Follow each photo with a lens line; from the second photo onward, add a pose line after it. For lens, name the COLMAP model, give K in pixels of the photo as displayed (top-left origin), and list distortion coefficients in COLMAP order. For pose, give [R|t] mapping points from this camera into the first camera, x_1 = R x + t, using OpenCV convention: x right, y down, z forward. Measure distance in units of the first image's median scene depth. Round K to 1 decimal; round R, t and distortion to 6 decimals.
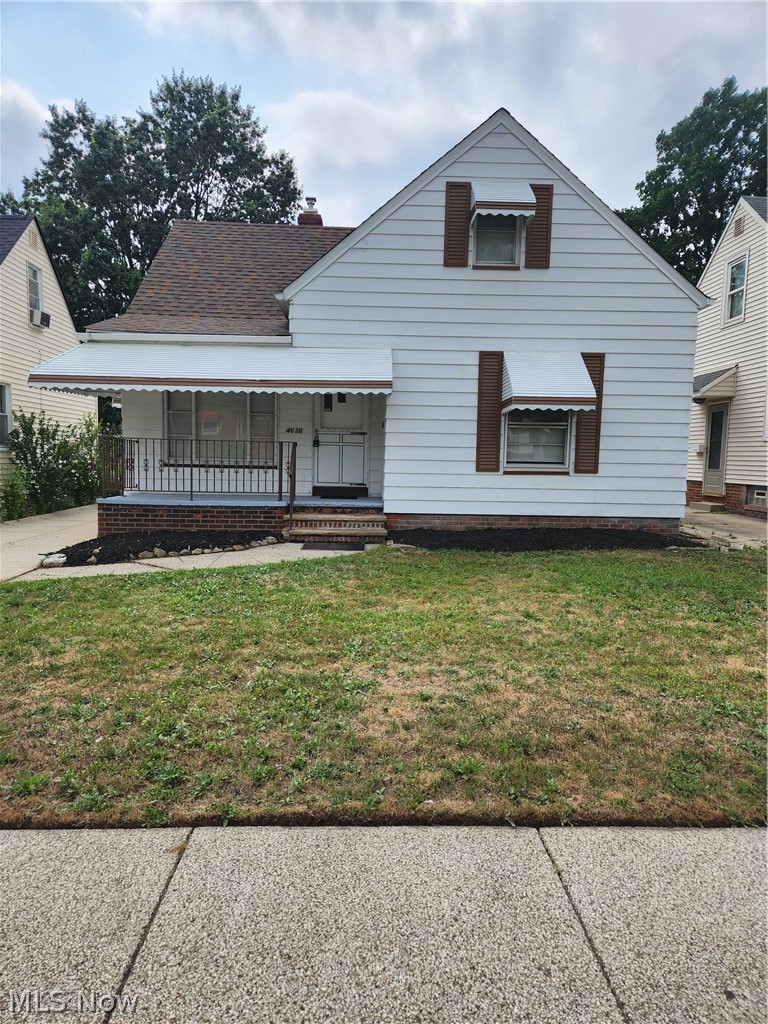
lens RADIAL K [[690.2, 0, 382.2], [0, 690.2, 519.7], [0, 0, 1]] dist [0.035538, -0.000225]
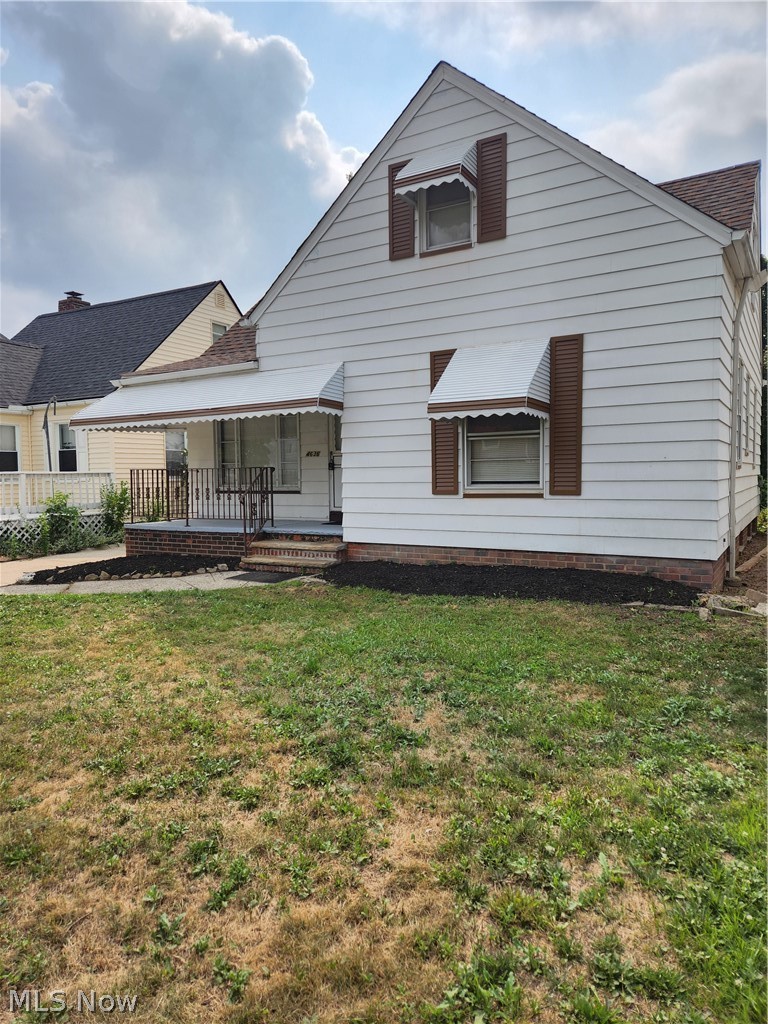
lens RADIAL K [[690.2, 0, 385.4], [0, 690.2, 505.1], [0, 0, 1]] dist [0.035538, -0.000225]
pose [[0.844415, -0.005183, -0.535664, 0.538967], [-0.017608, 0.999144, -0.037425, -0.025401], [0.535400, 0.041034, 0.843601, 0.268878]]
